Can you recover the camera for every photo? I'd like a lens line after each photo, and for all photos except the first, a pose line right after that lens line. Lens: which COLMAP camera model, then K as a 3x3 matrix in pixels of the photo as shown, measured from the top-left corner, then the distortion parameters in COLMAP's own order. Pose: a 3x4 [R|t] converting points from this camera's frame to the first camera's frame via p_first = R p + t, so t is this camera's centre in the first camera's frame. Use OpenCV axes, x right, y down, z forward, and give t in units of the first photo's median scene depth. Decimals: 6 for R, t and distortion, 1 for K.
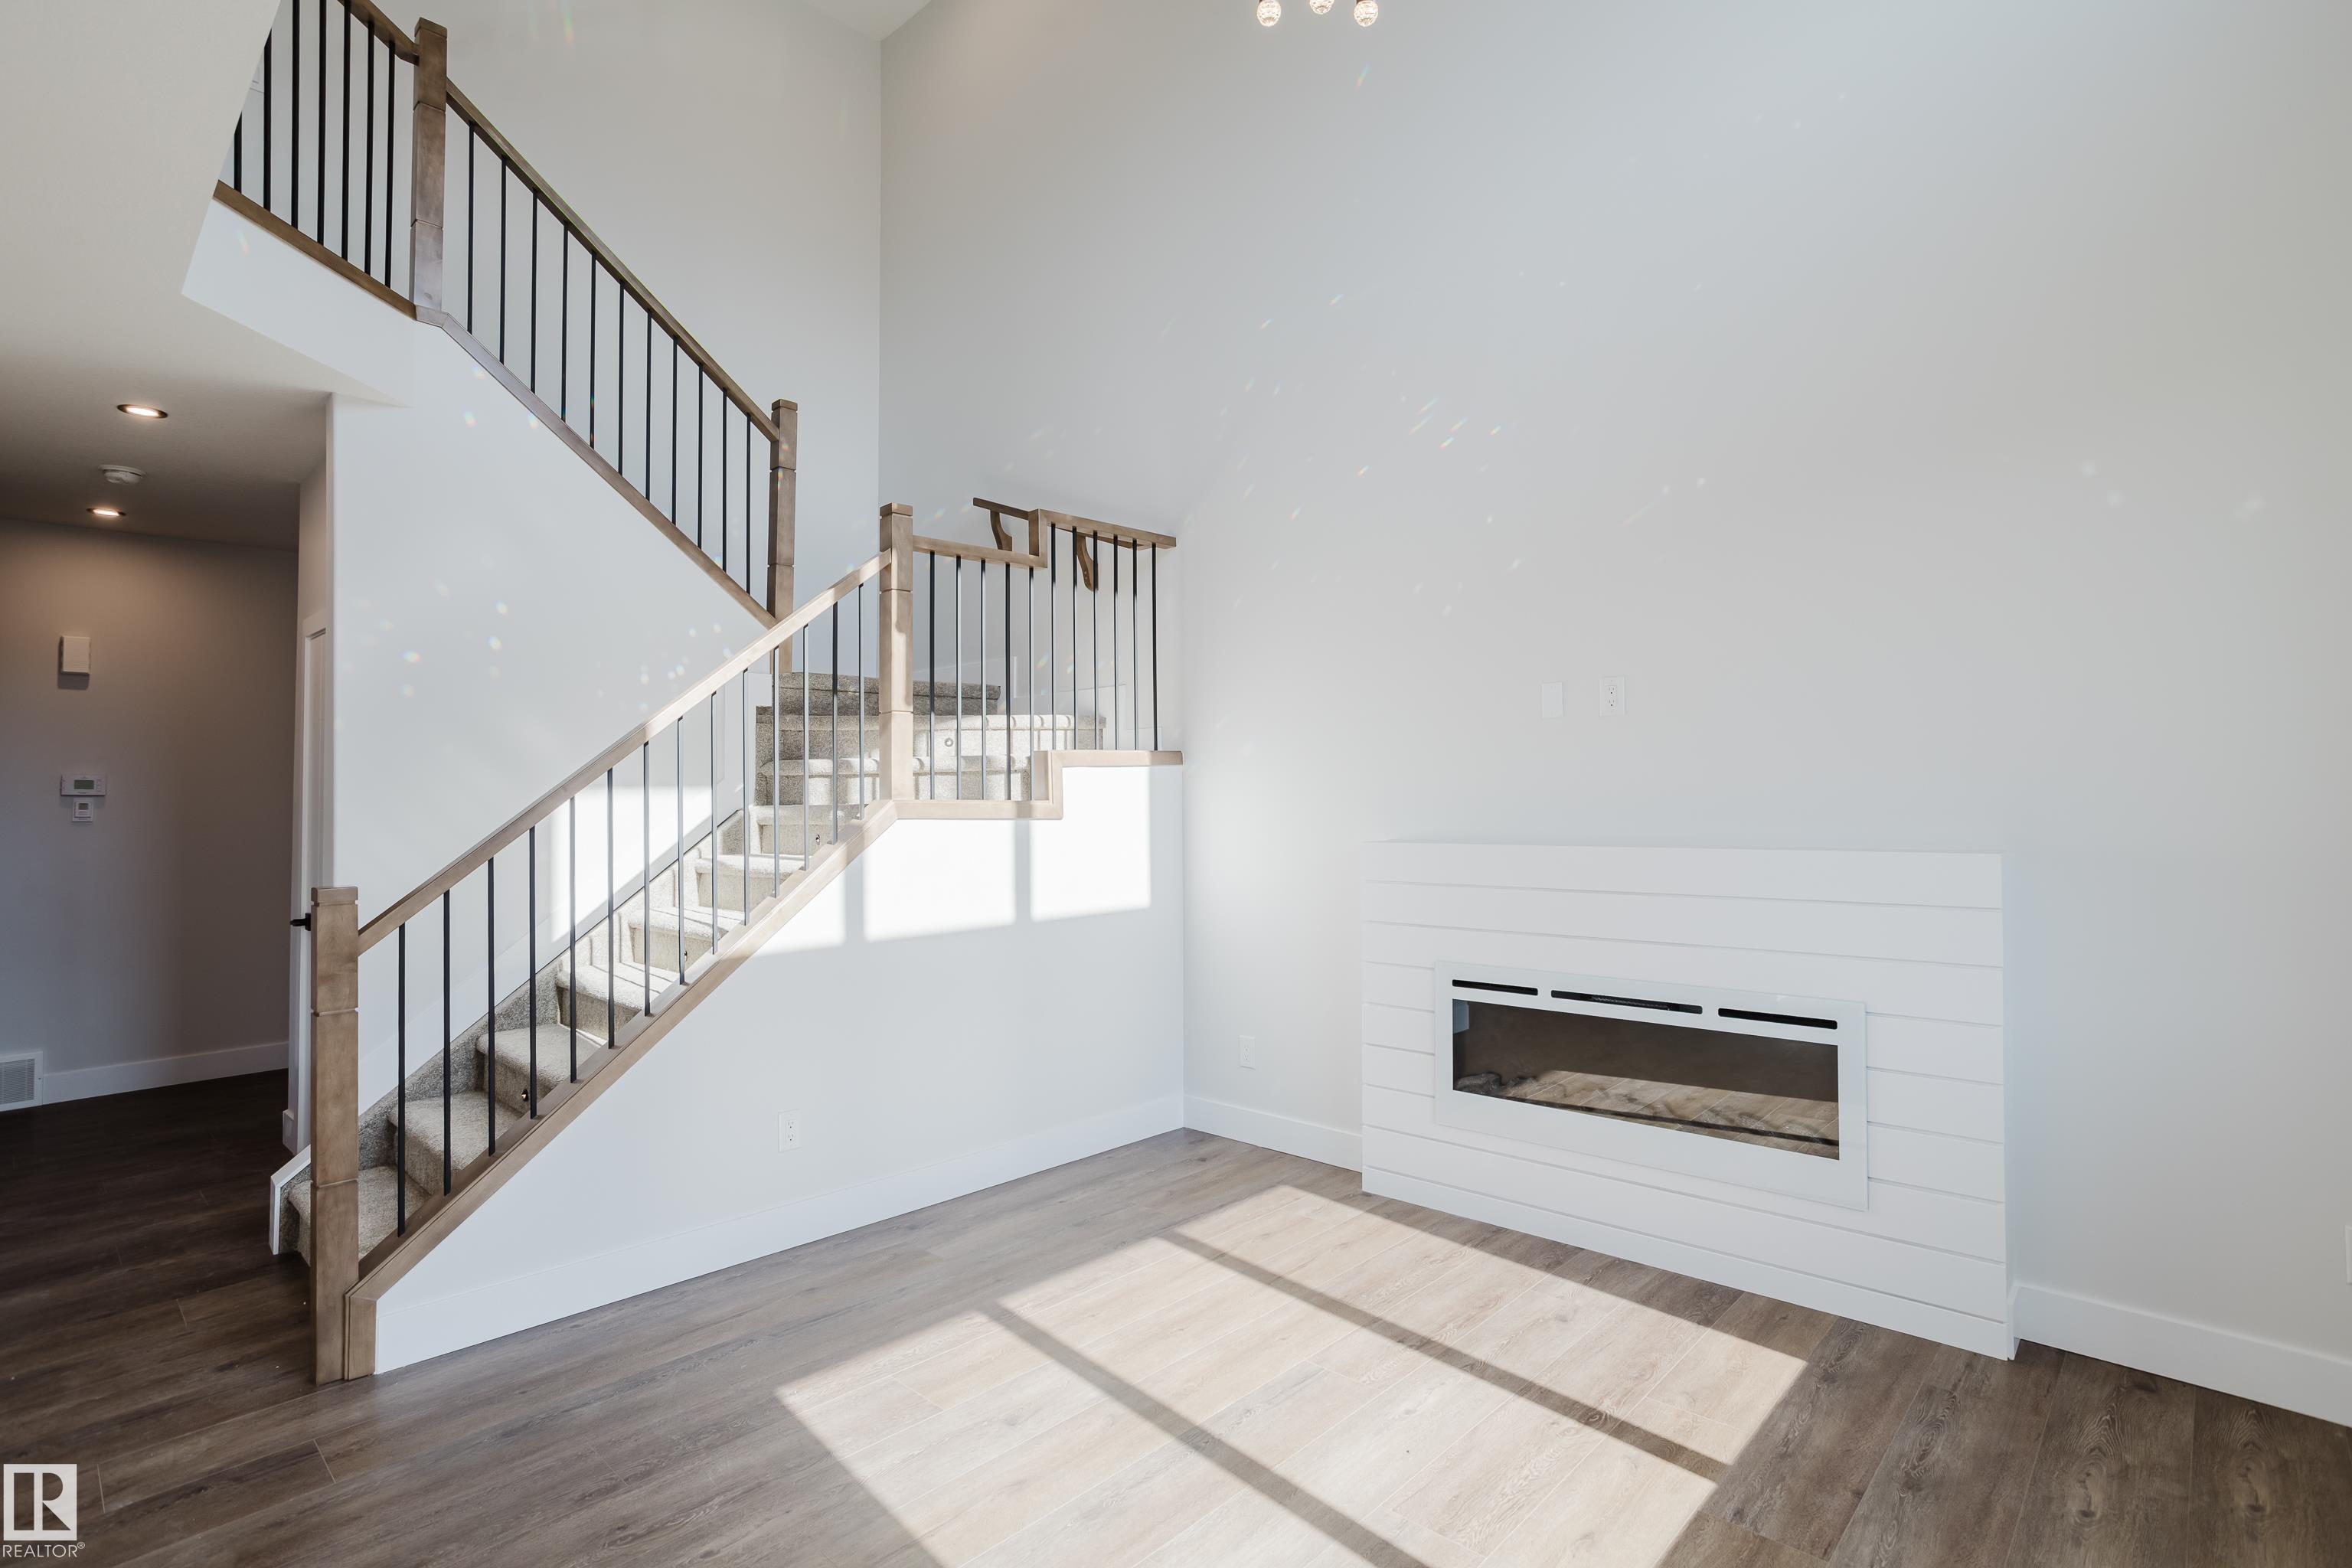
lens RADIAL K [[1139.0, 0, 1157.1], [0, 1139.0, 766.4], [0, 0, 1]] dist [-0.035092, 0.019400]
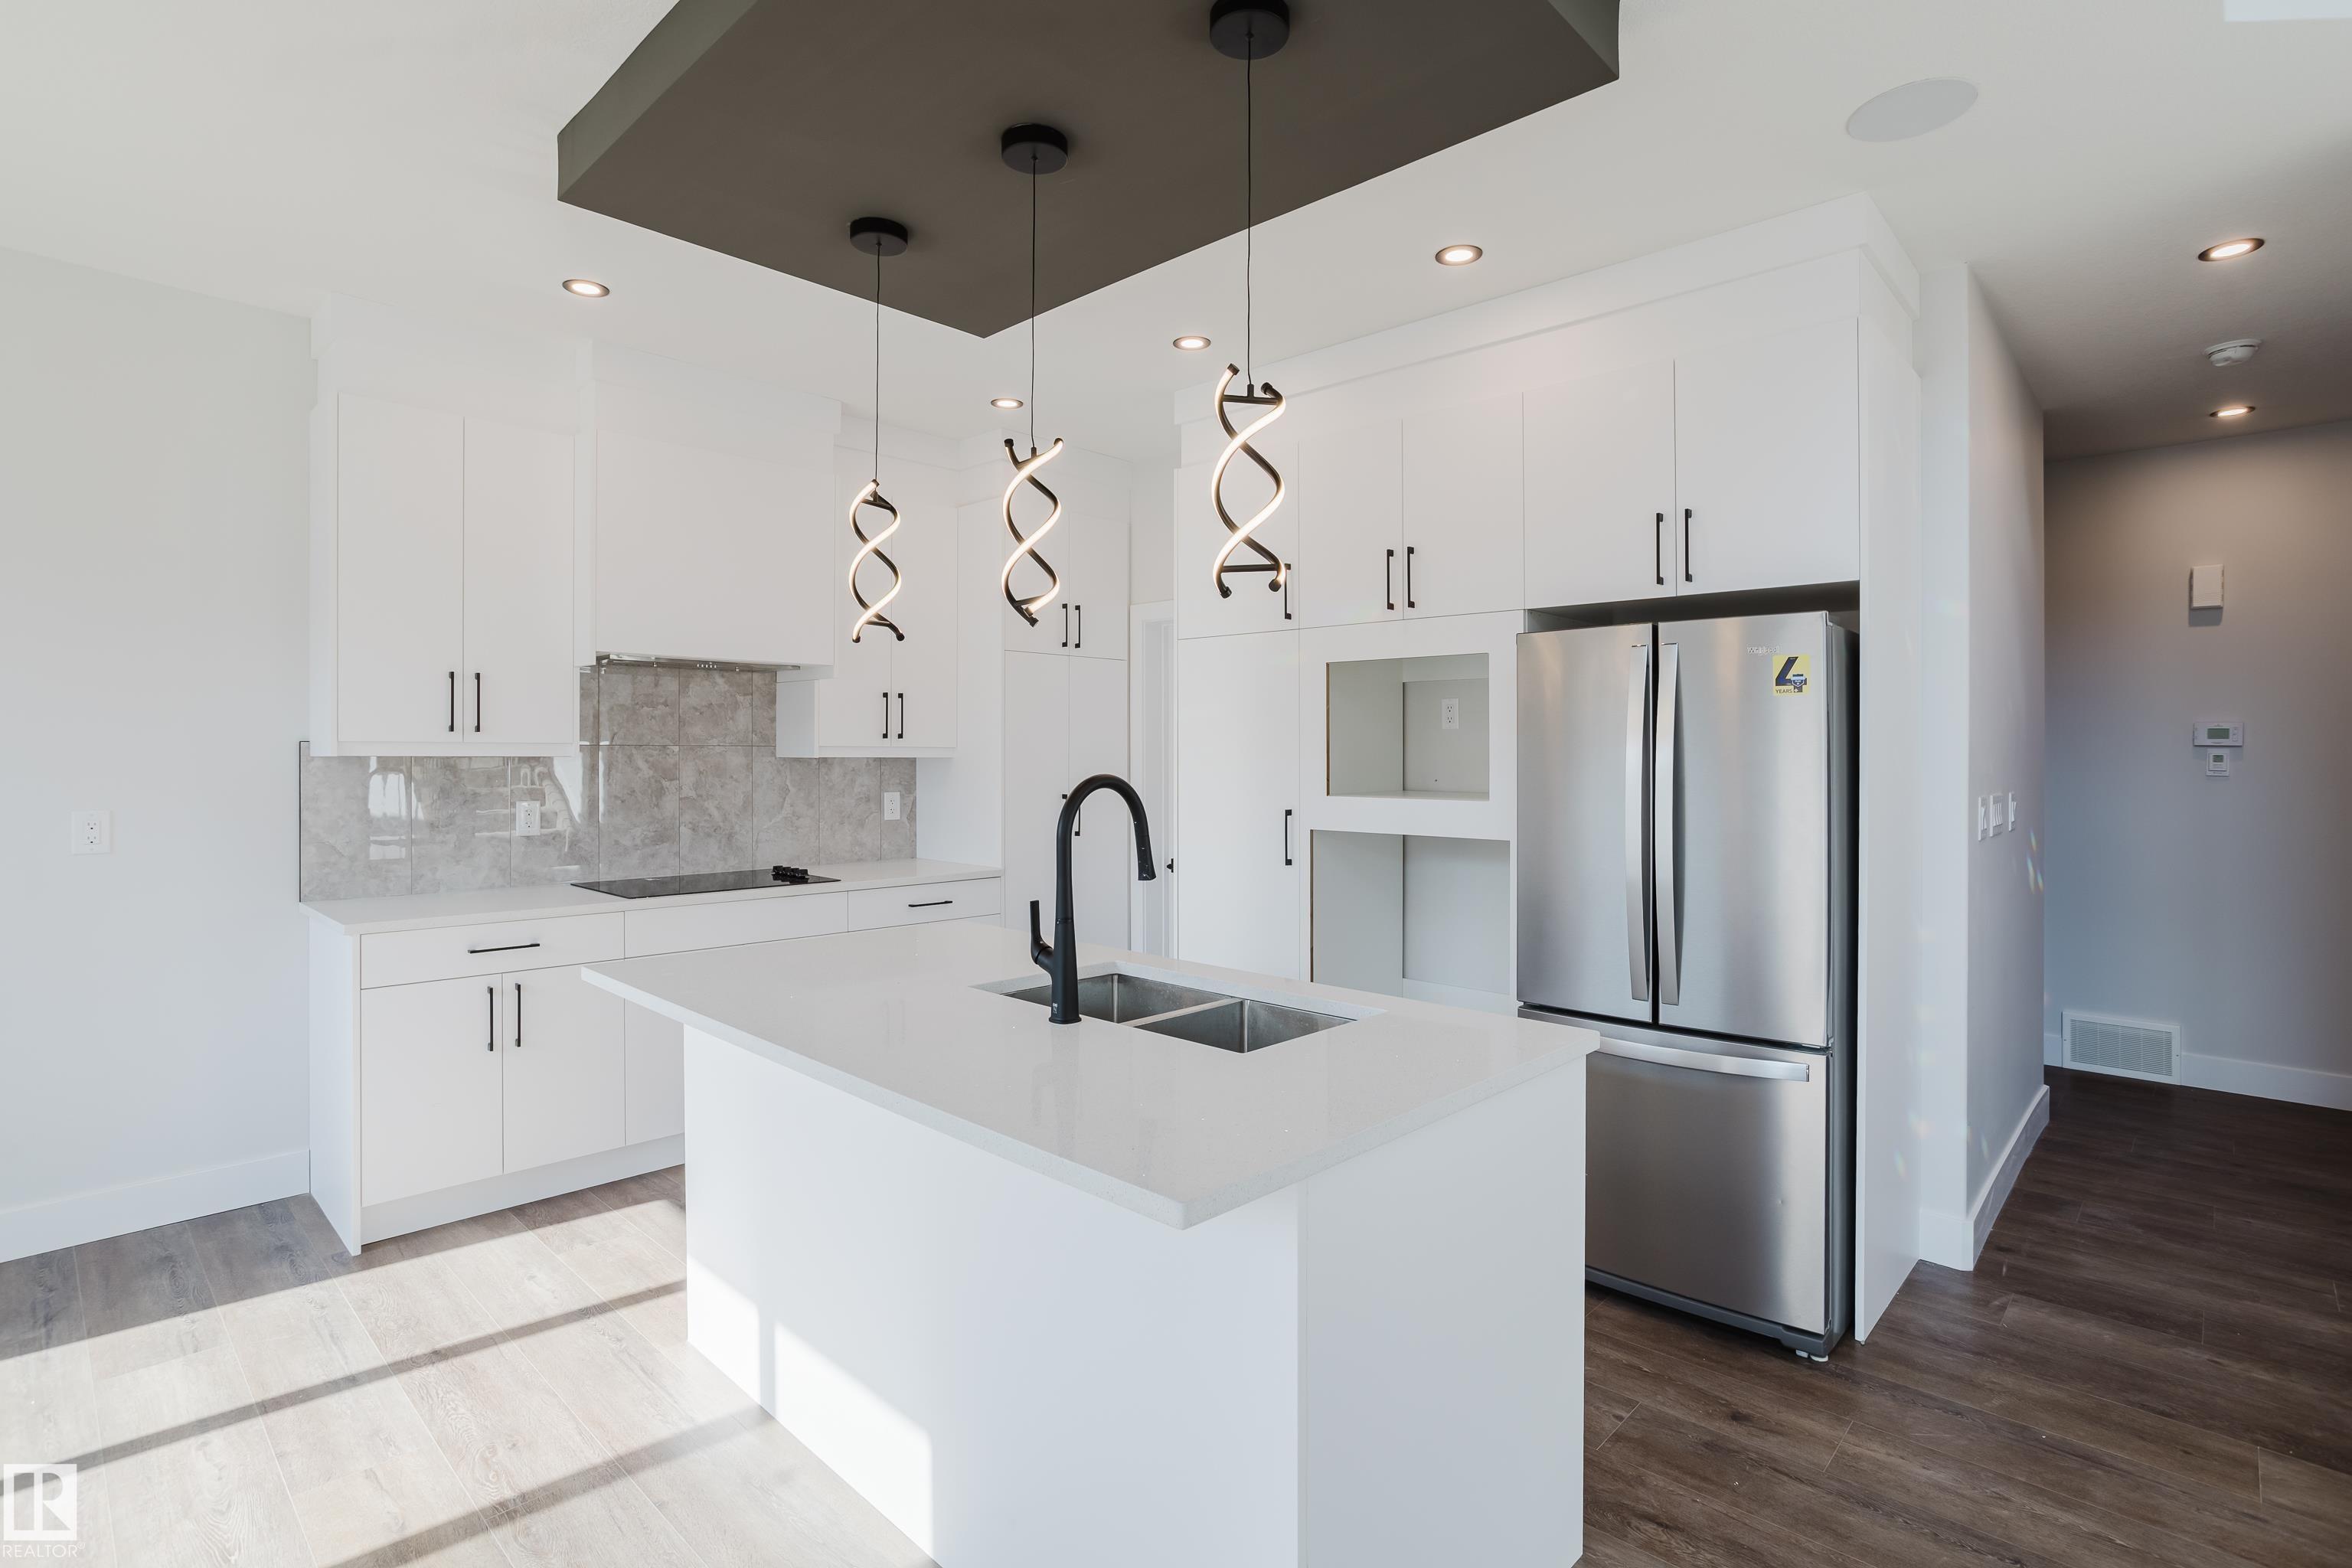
lens RADIAL K [[1139.0, 0, 1195.2], [0, 1139.0, 745.9], [0, 0, 1]] dist [-0.035092, 0.019400]
pose [[0.021945, 0.003488, -0.999753, -0.161796], [0.019210, 0.999808, 0.003910, 0.011413], [0.999575, -0.019291, 0.021874, 0.293465]]
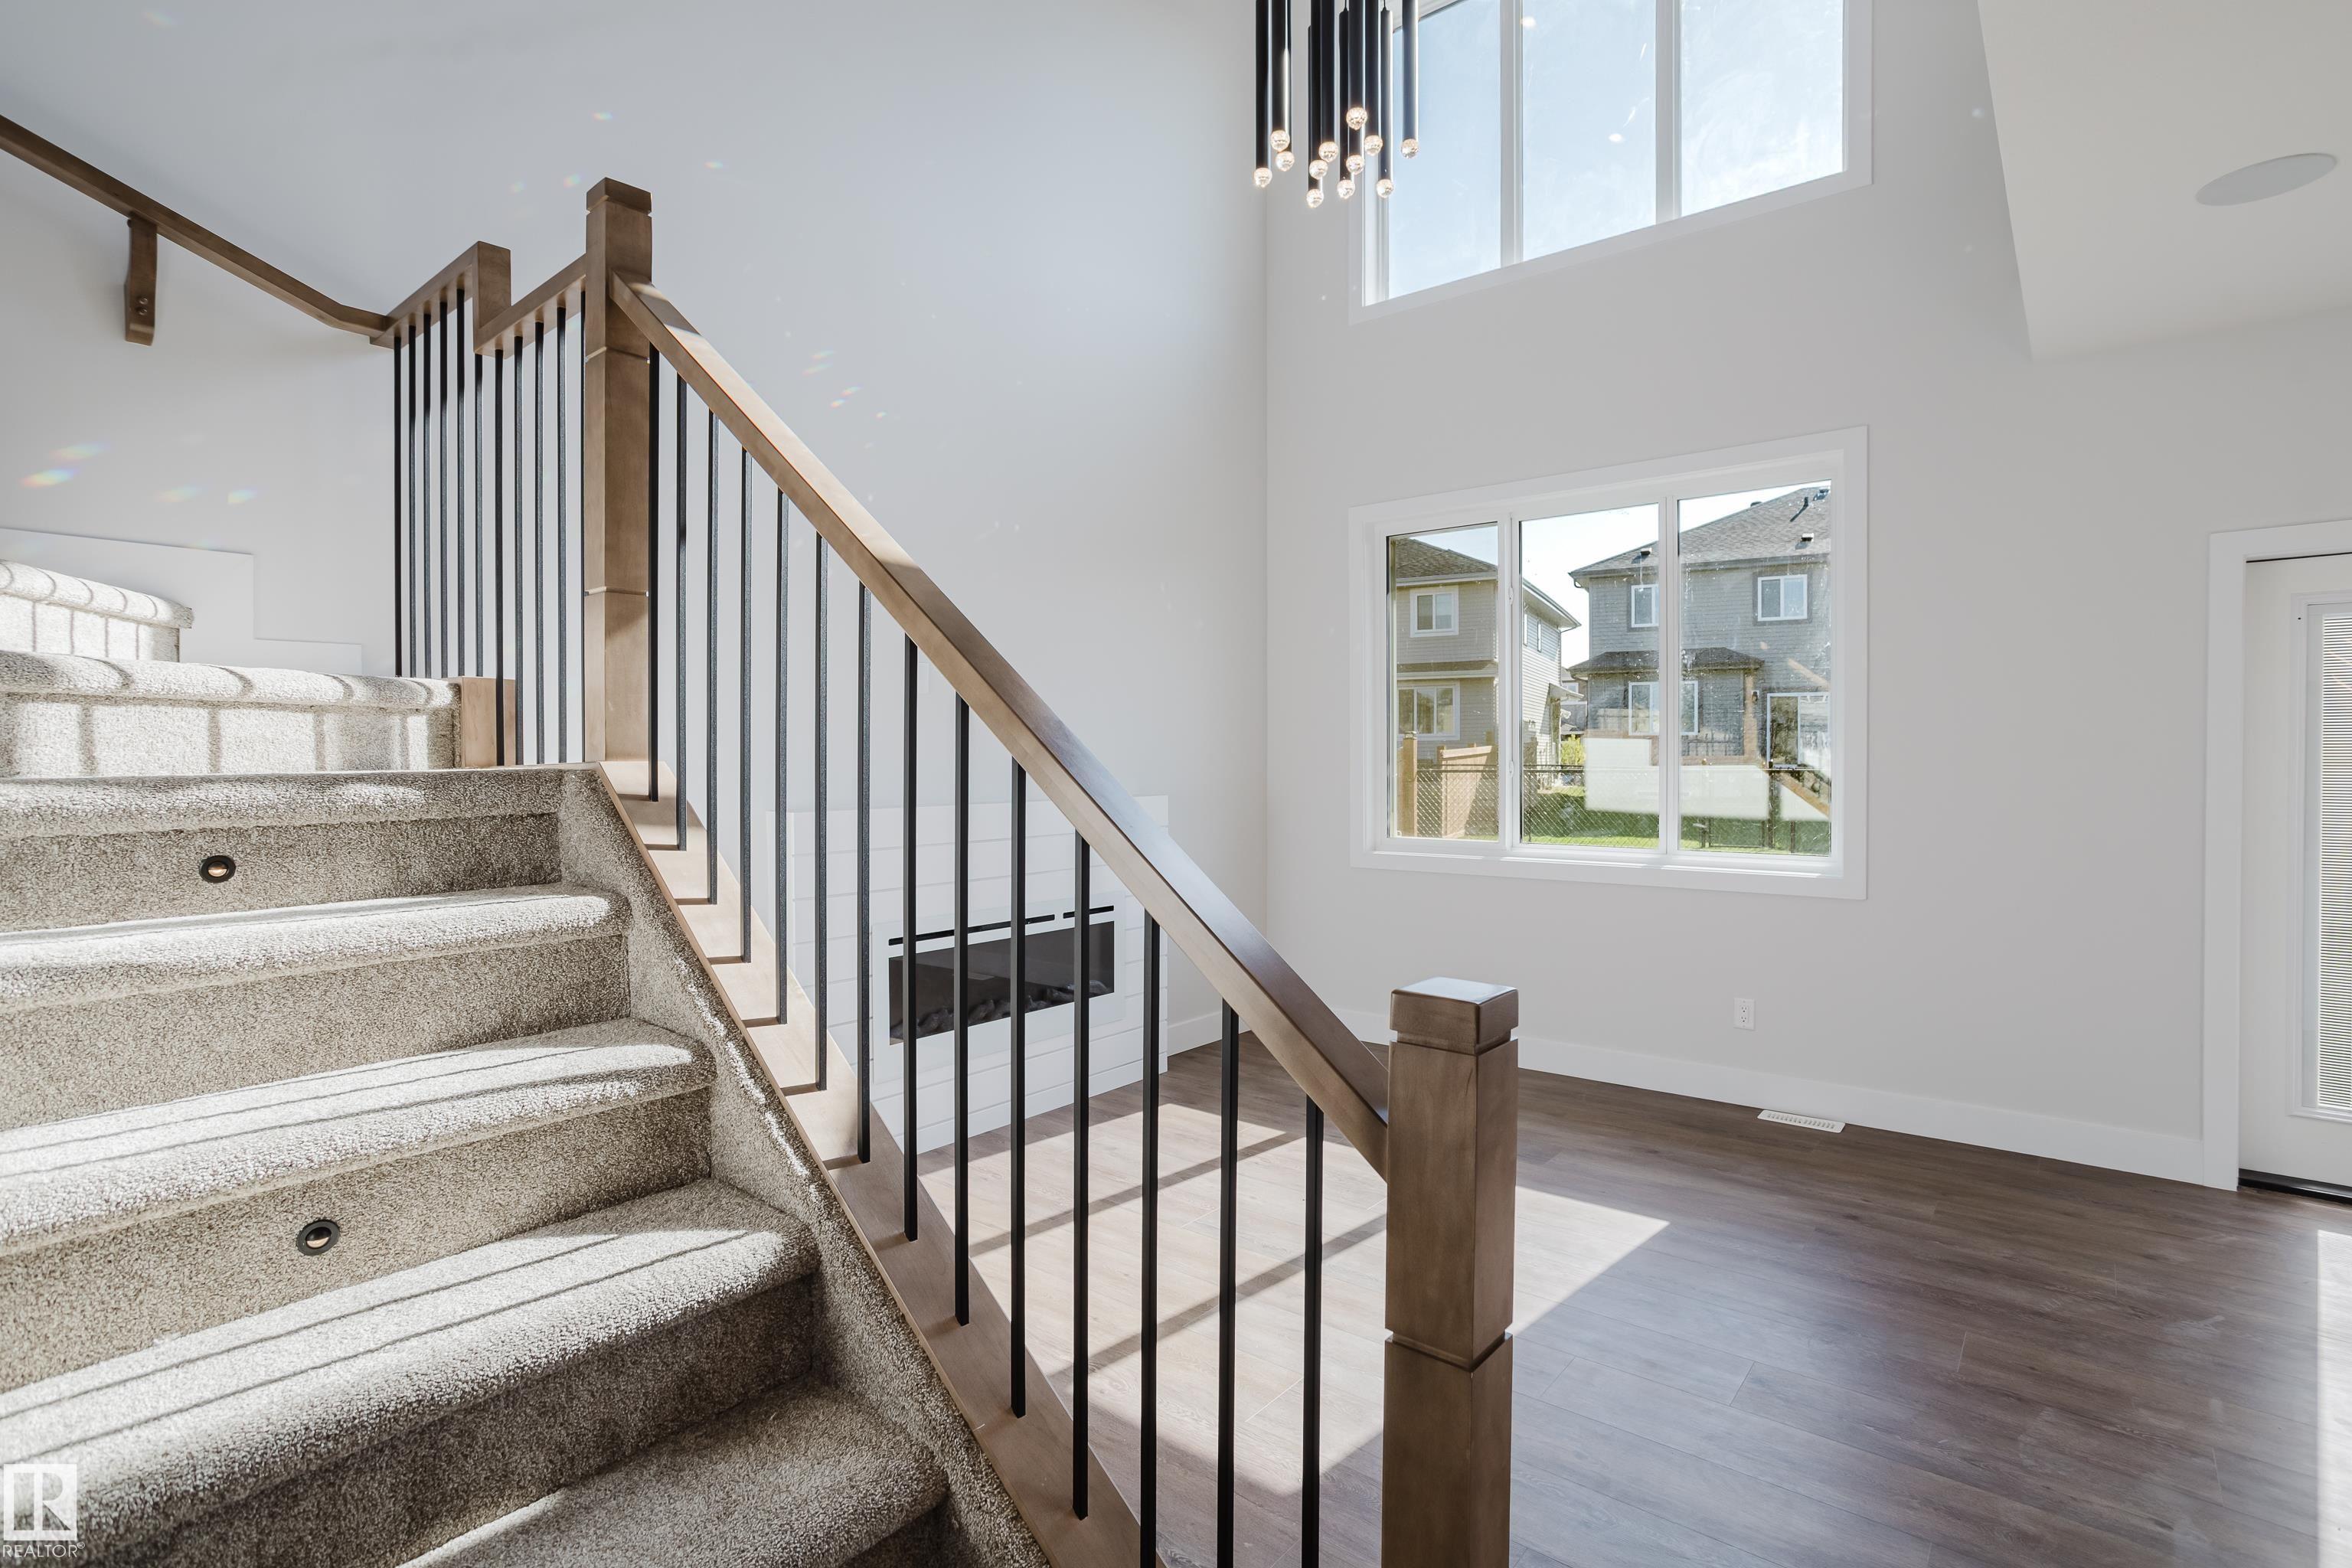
lens RADIAL K [[1139.0, 0, 1189.2], [0, 1139.0, 772.4], [0, 0, 1]] dist [-0.035092, 0.019400]
pose [[-0.085463, 0.001105, 0.996341, -0.871564], [-0.020380, 0.999788, -0.002857, 0.035435], [-0.996133, -0.020550, -0.085422, 0.897646]]
